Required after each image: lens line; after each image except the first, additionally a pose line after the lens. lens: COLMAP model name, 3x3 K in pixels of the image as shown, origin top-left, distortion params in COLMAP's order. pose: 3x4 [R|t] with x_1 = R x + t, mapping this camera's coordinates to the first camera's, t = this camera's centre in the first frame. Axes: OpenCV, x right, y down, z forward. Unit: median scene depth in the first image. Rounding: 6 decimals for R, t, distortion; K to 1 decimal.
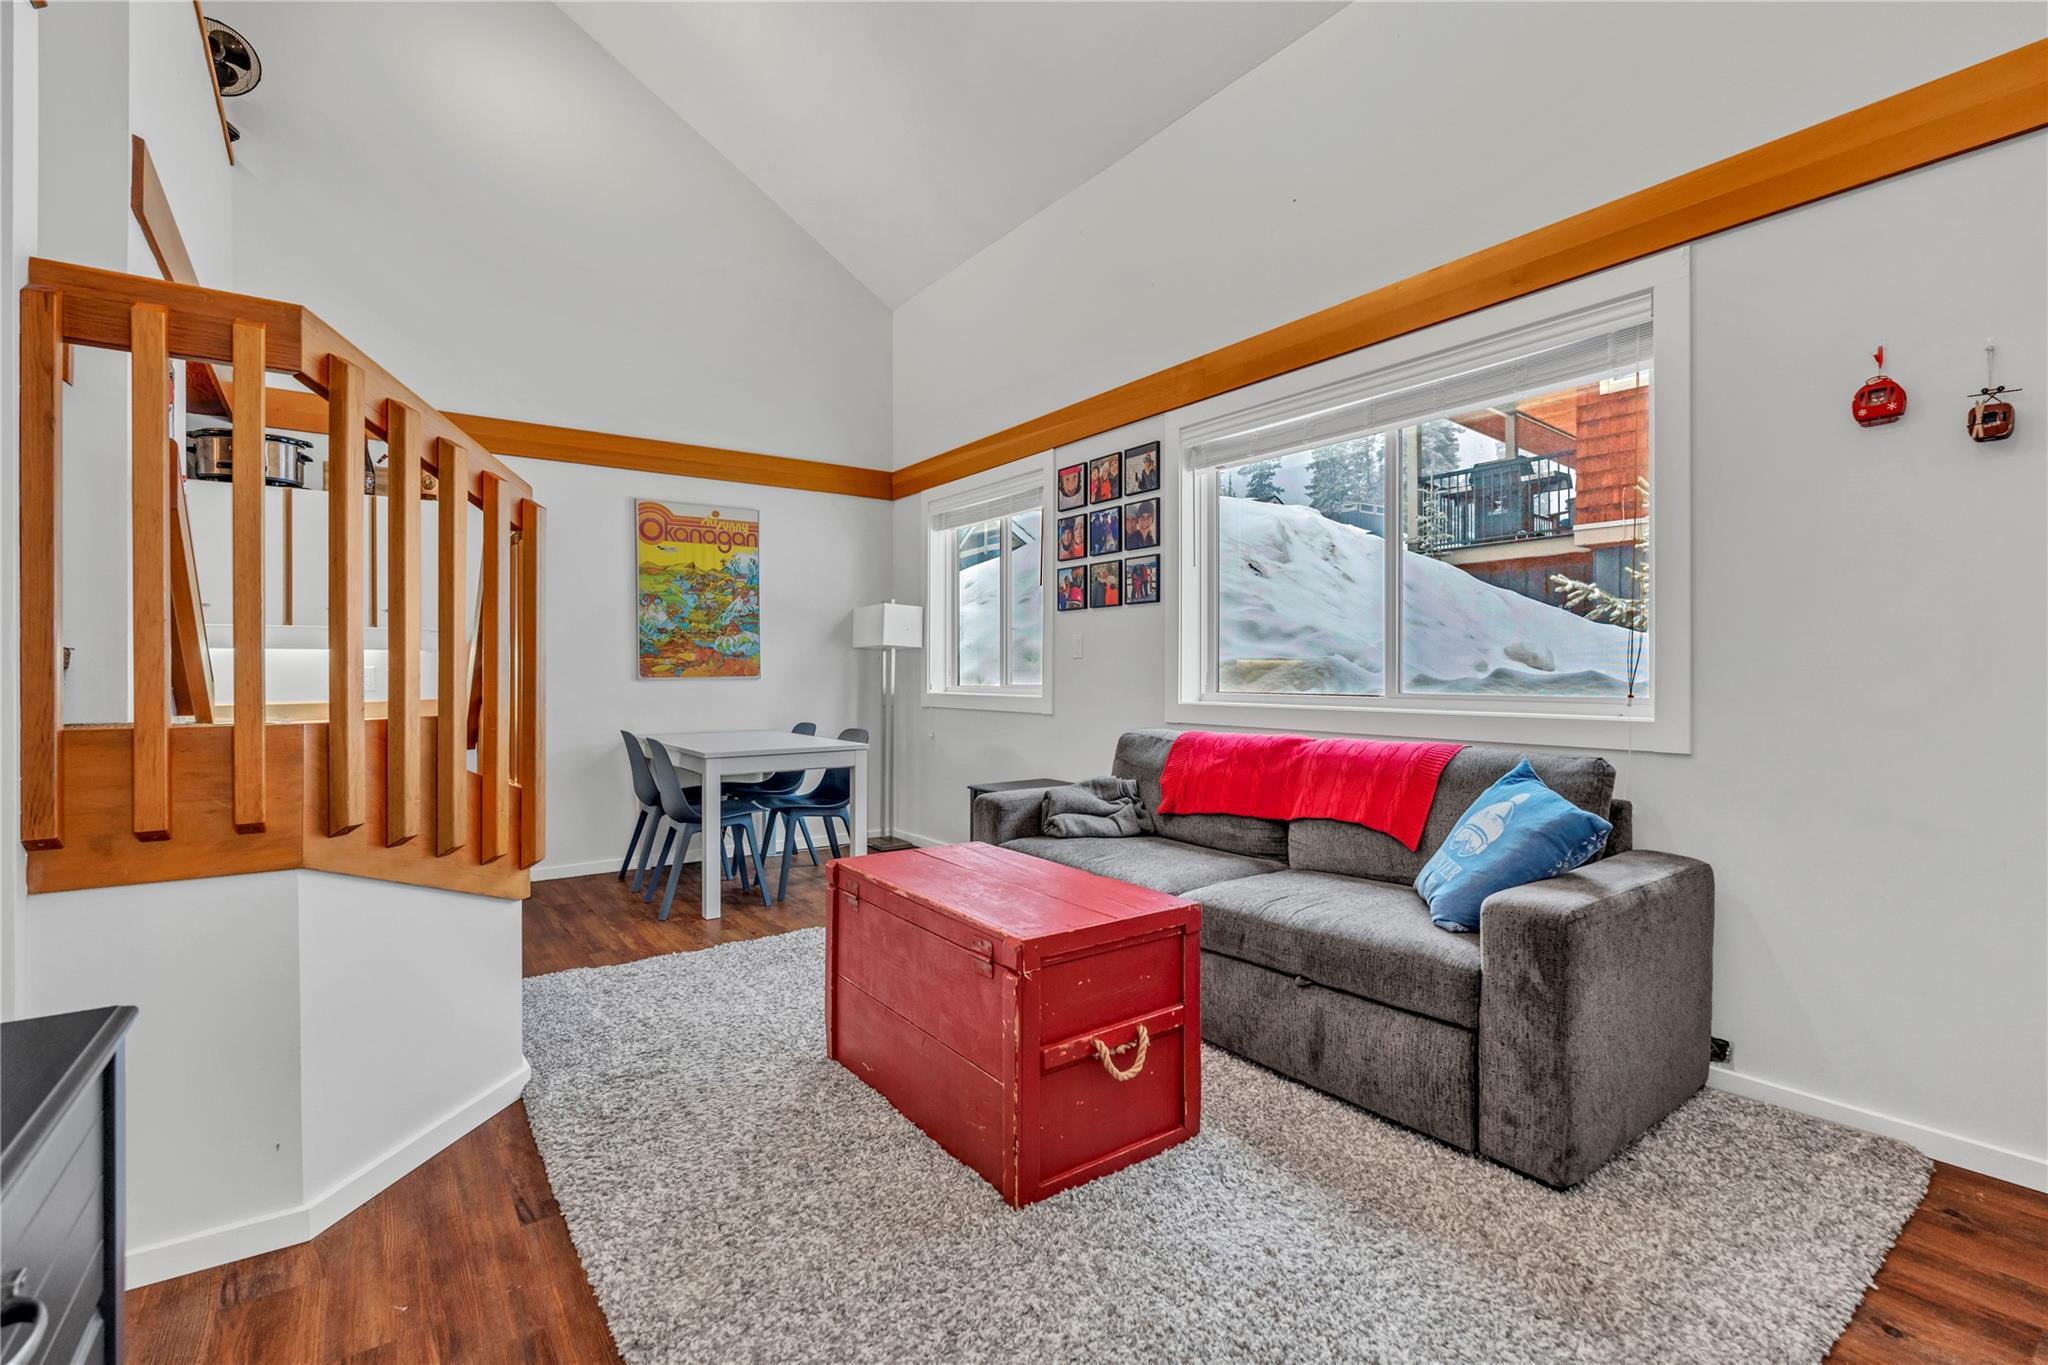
lens RADIAL K [[918.4, 0, 1024.0], [0, 918.4, 682.5], [0, 0, 1]] dist [-0.000608, -0.000020]
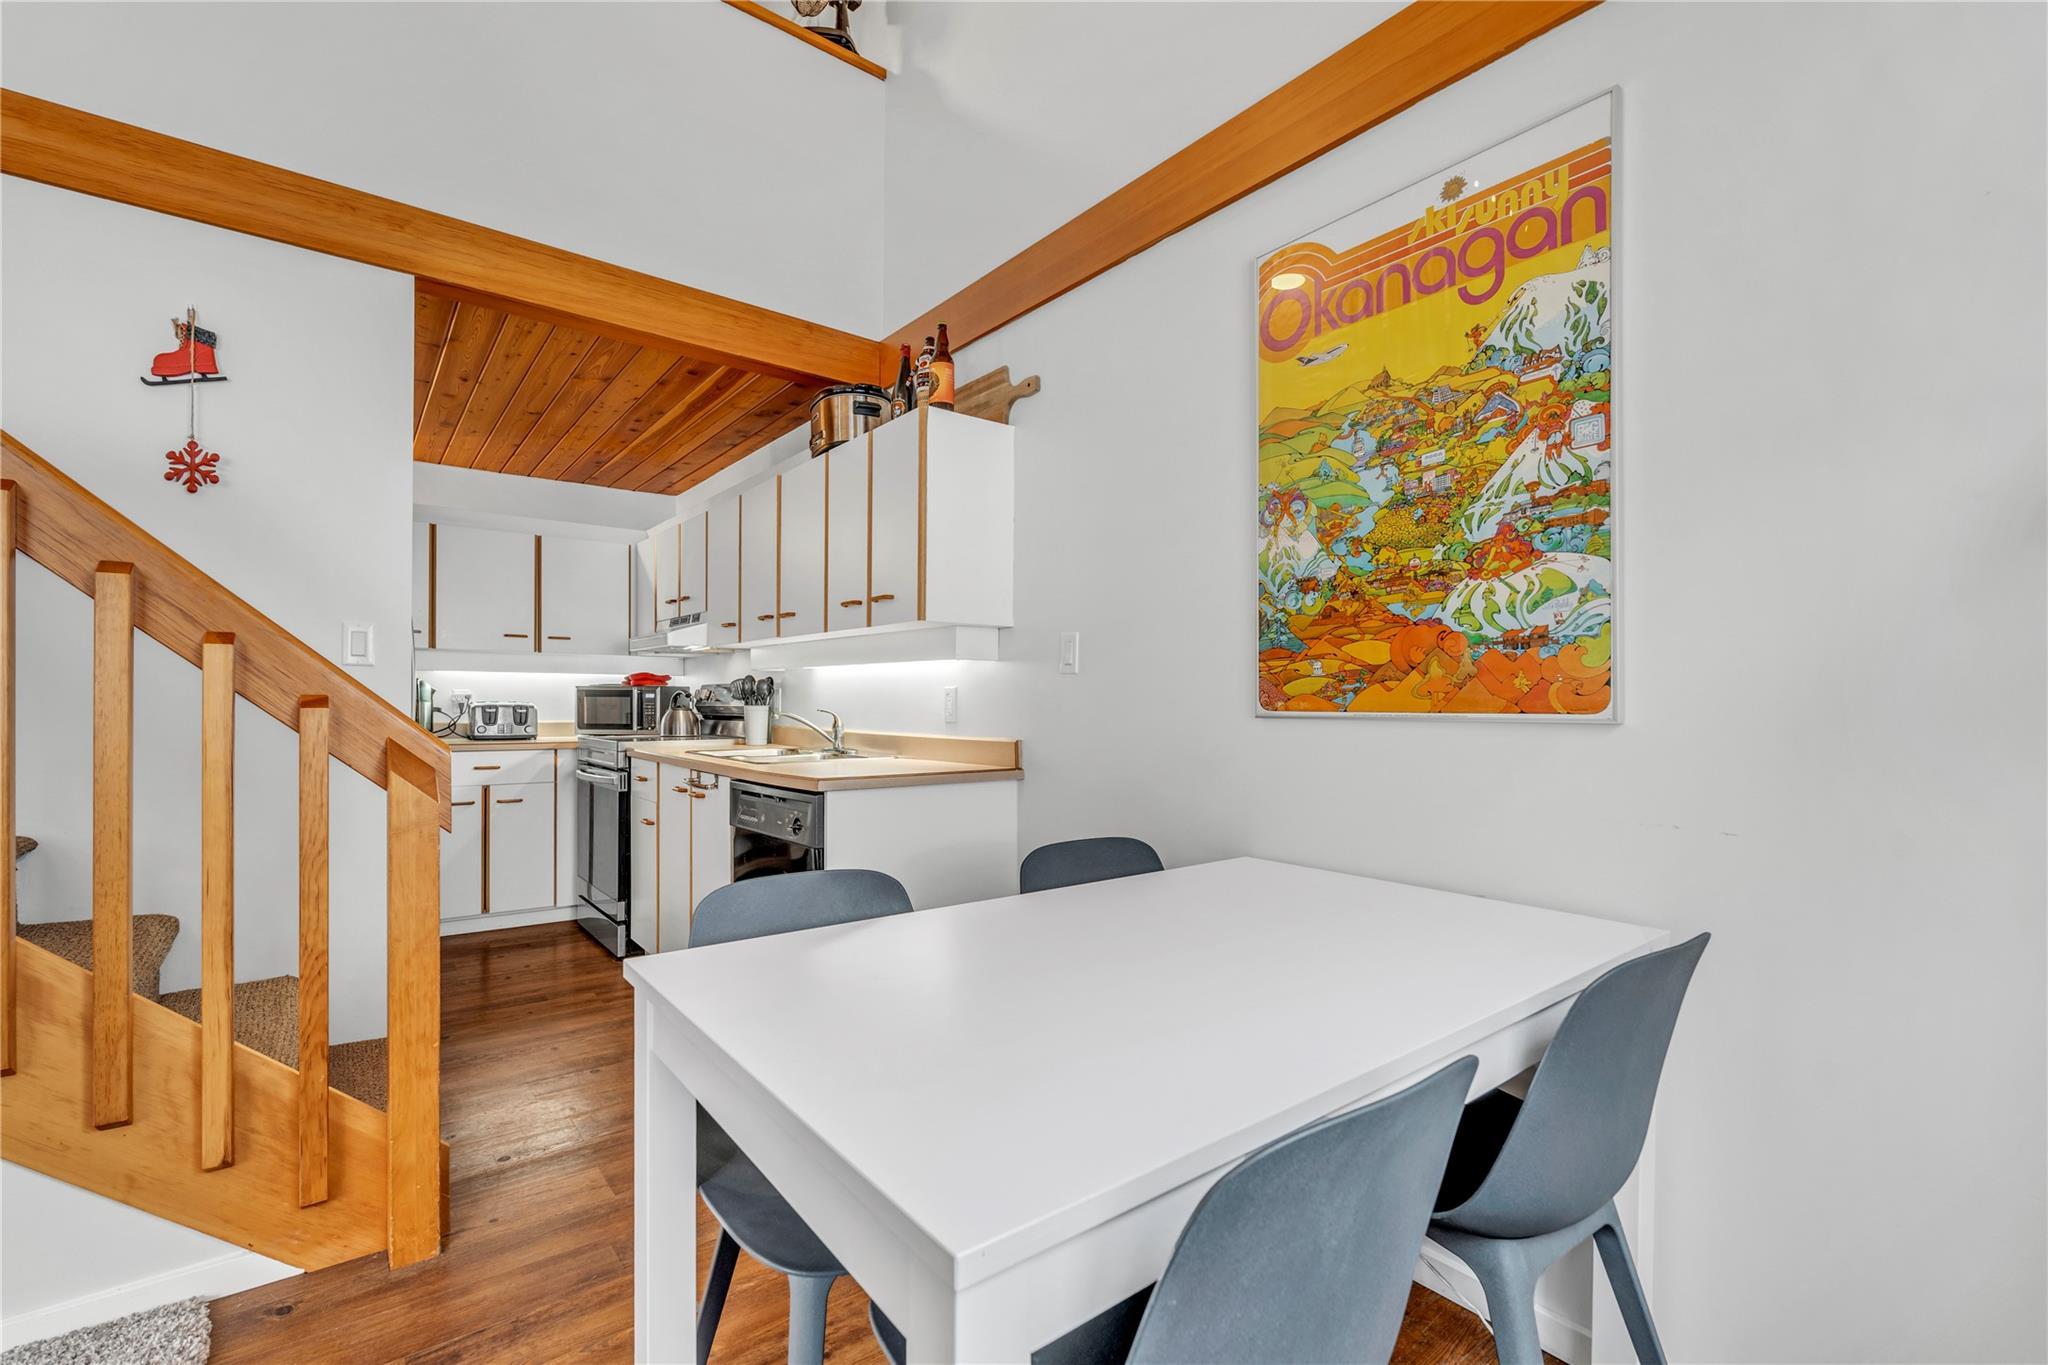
lens RADIAL K [[898.2, 0, 1023.9], [0, 898.2, 698.0], [0, 0, 1]] dist [-0.000906, -0.000155]
pose [[0.036566, 0.004320, -0.999322, -0.038004], [-0.018591, 0.999821, 0.003642, -0.009994], [0.999158, 0.018445, 0.036639, 0.865207]]
